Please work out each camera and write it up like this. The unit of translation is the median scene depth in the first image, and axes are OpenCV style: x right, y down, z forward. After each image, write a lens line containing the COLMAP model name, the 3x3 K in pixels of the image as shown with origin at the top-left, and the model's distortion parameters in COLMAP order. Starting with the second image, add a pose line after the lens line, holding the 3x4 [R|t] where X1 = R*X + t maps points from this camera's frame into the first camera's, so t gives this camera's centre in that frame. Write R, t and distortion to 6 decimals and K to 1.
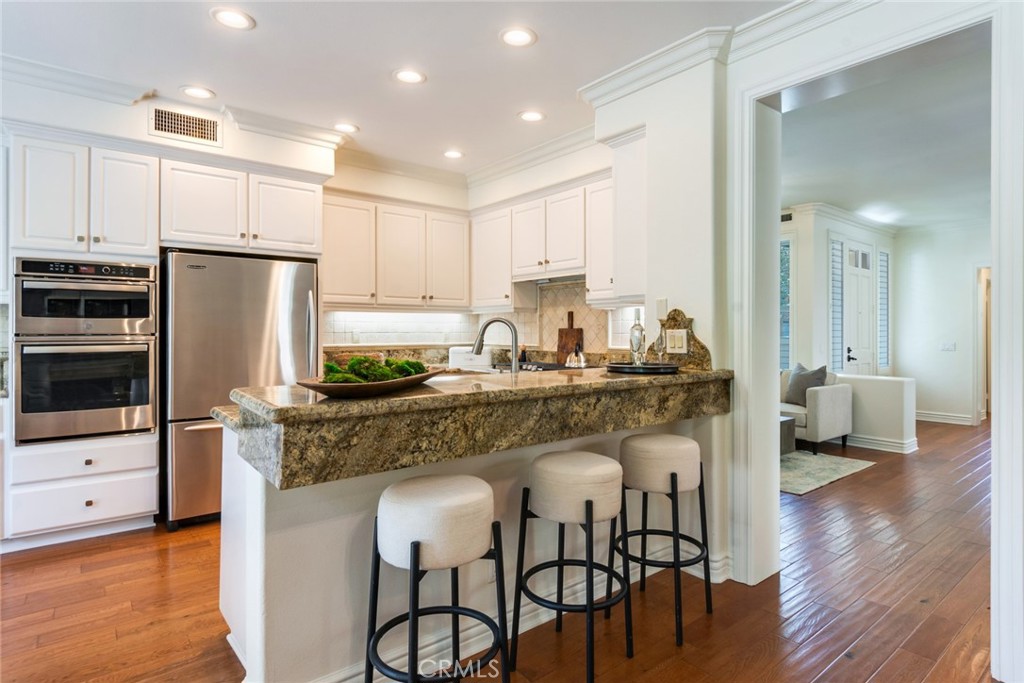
lens RADIAL K [[547.5, 0, 543.1], [0, 547.5, 332.8], [0, 0, 1]] dist [0.021133, -0.024167]
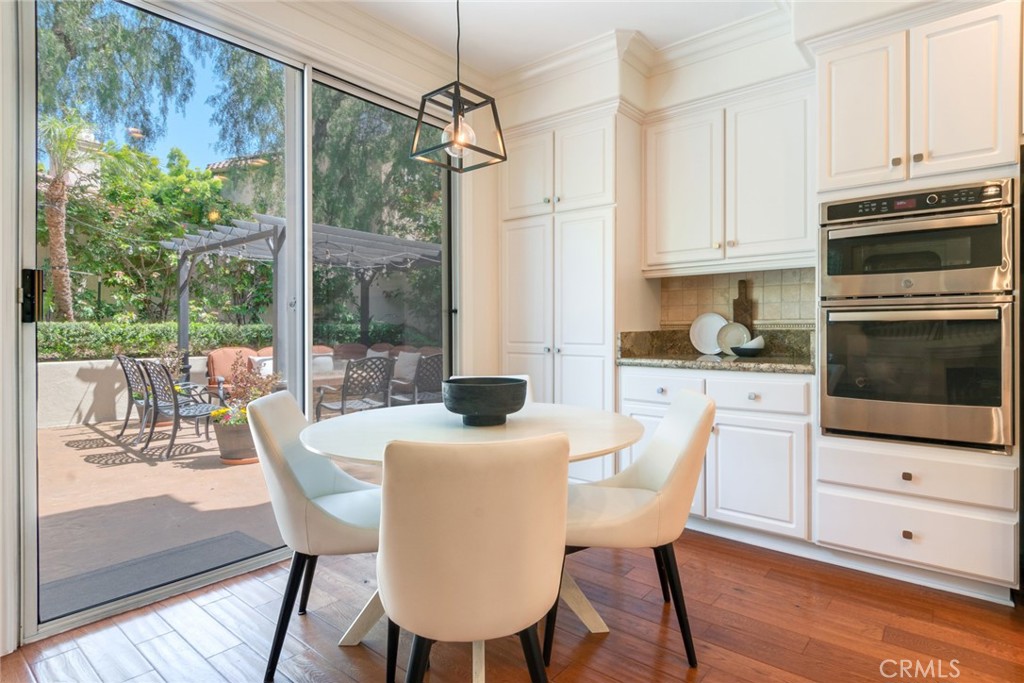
lens RADIAL K [[554.6, 0, 515.4], [0, 554.6, 328.3], [0, 0, 1]] dist [0.000726, -0.000514]
pose [[0.192547, -0.000424, -0.981288, -0.239270], [-0.000298, 1.000000, -0.000491, 0.048608], [0.981288, 0.000387, 0.192547, 0.390824]]
